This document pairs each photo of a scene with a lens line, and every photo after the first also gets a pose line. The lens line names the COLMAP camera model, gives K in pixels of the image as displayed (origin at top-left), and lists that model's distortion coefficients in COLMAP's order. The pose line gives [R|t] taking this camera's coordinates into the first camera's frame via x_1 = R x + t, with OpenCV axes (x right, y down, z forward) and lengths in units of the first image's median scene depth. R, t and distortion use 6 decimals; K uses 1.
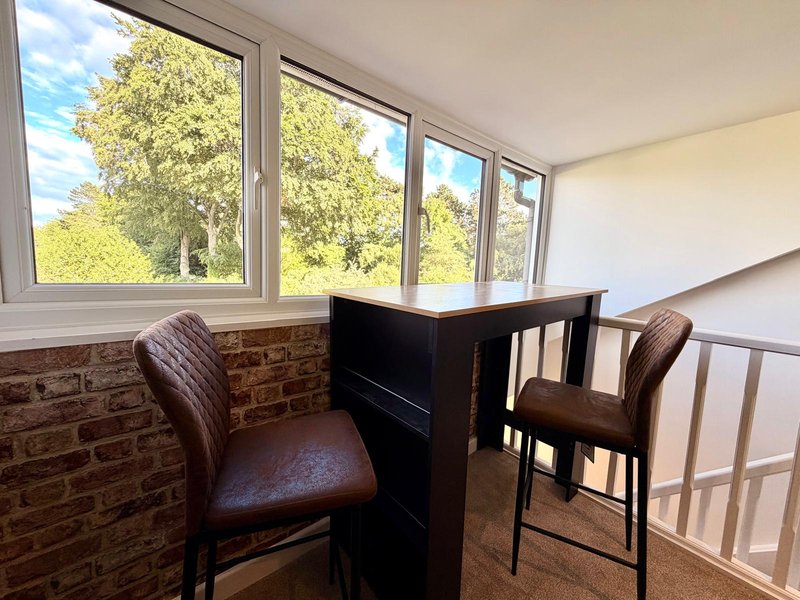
lens RADIAL K [[317.6, 0, 397.2], [0, 317.6, 301.3], [0, 0, 1]] dist [0.001770, 0.000034]
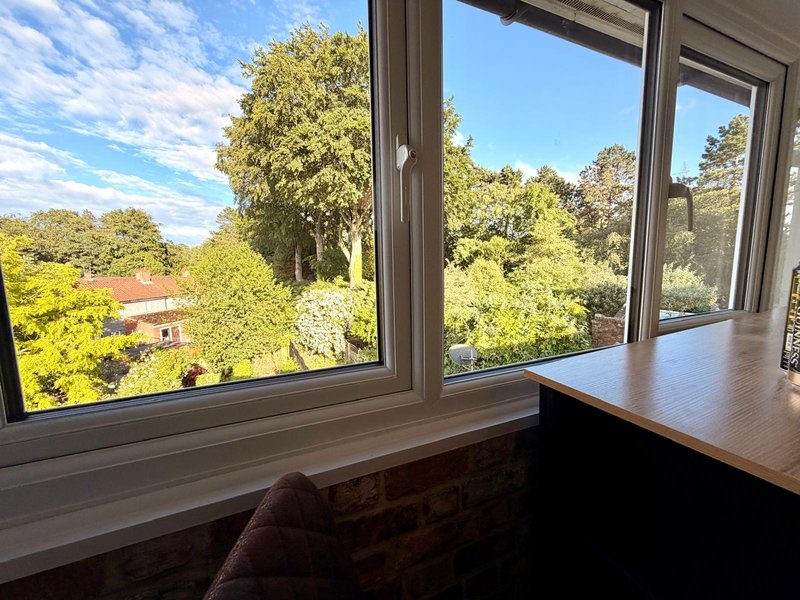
lens RADIAL K [[317.6, 0, 397.2], [0, 317.6, 301.3], [0, 0, 1]] dist [0.001770, 0.000034]
pose [[0.957314, -0.023891, -0.288062, -0.018863], [0.027434, 0.999589, 0.008268, -0.010239], [0.287746, -0.015818, 0.957576, 0.031481]]
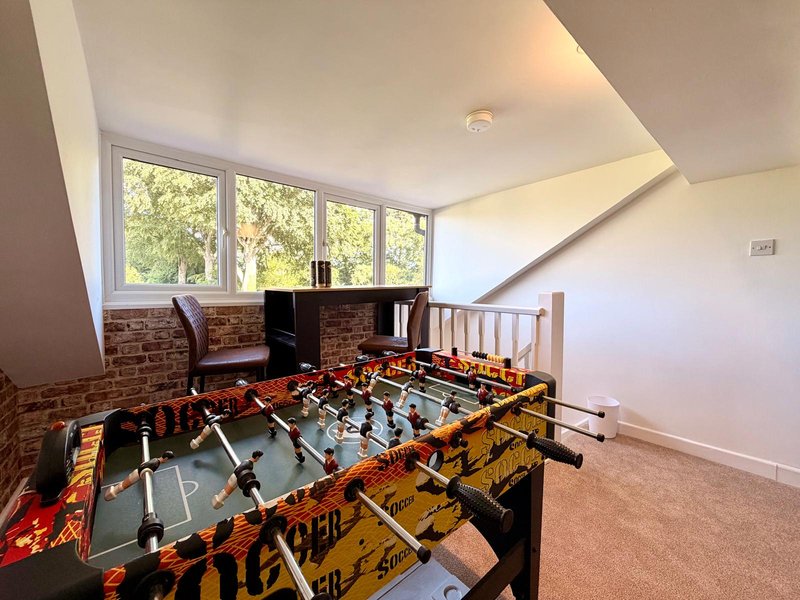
lens RADIAL K [[317.6, 0, 397.2], [0, 317.6, 301.3], [0, 0, 1]] dist [0.001770, 0.000034]
pose [[0.999550, -0.028738, 0.008633, 0.038593], [0.029226, 0.997575, -0.063169, 0.012912], [-0.006797, 0.063393, 0.997965, -0.061433]]
